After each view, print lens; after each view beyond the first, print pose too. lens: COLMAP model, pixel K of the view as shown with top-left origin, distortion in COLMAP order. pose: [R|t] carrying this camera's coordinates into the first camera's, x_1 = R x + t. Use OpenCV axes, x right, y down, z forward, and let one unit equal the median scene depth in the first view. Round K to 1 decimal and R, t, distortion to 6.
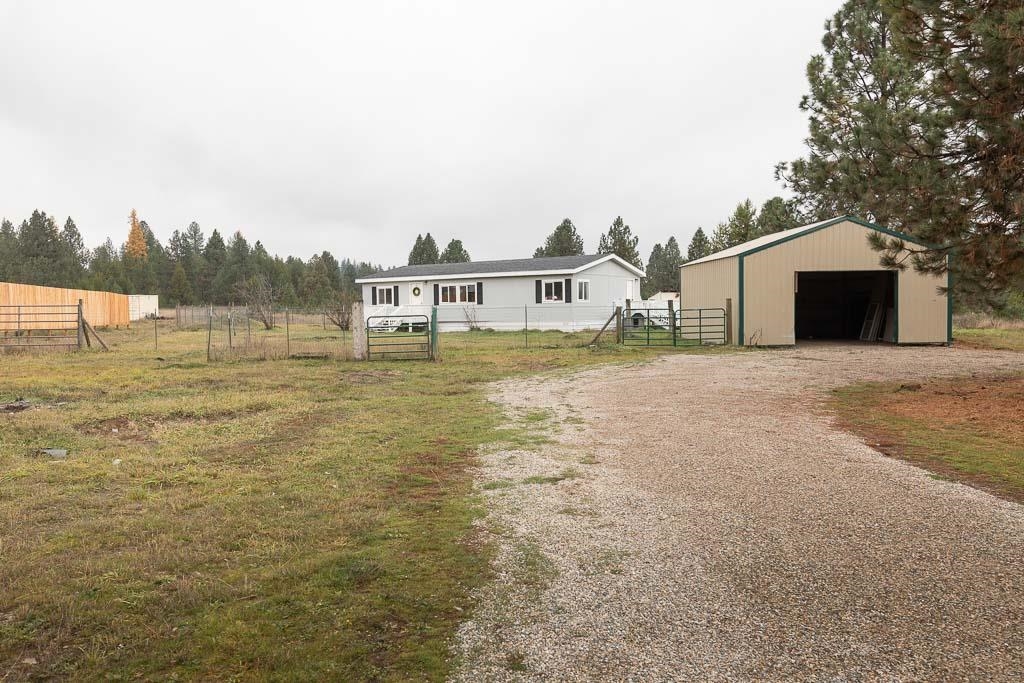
lens RADIAL K [[694.1, 0, 506.5], [0, 694.1, 340.3], [0, 0, 1]] dist [0.001478, -0.005802]
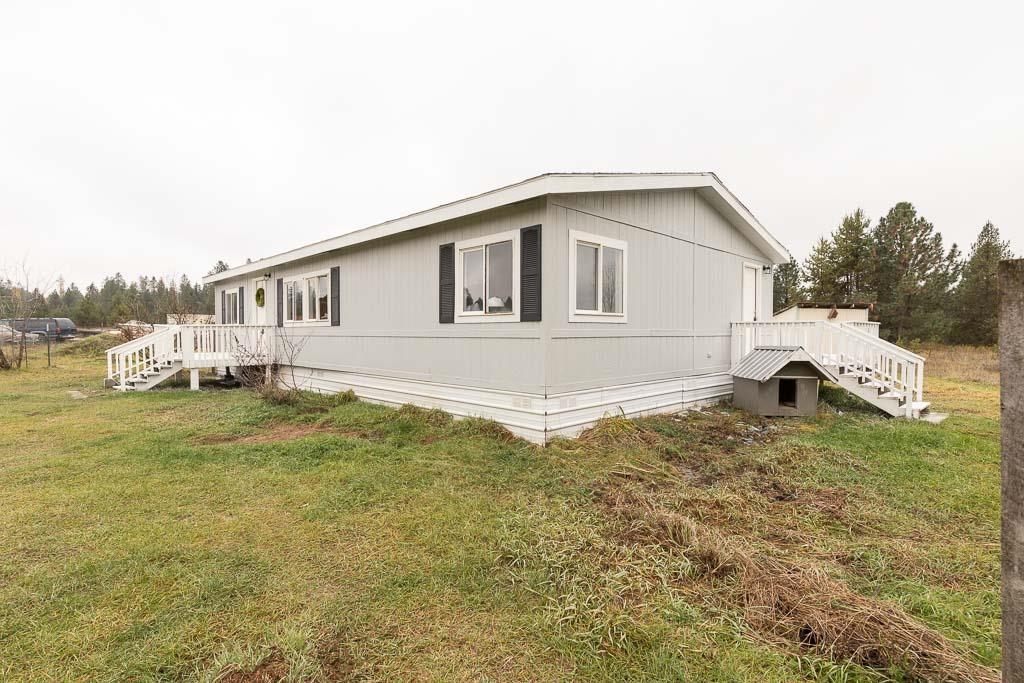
lens RADIAL K [[495.1, 0, 510.8], [0, 495.1, 344.9], [0, 0, 1]] dist [0.001461, 0.000374]
pose [[0.980045, 0.018087, -0.197954, 0.102794], [-0.020626, 0.999729, -0.010772, -0.038209], [0.197705, 0.014640, 0.980152, 0.715710]]
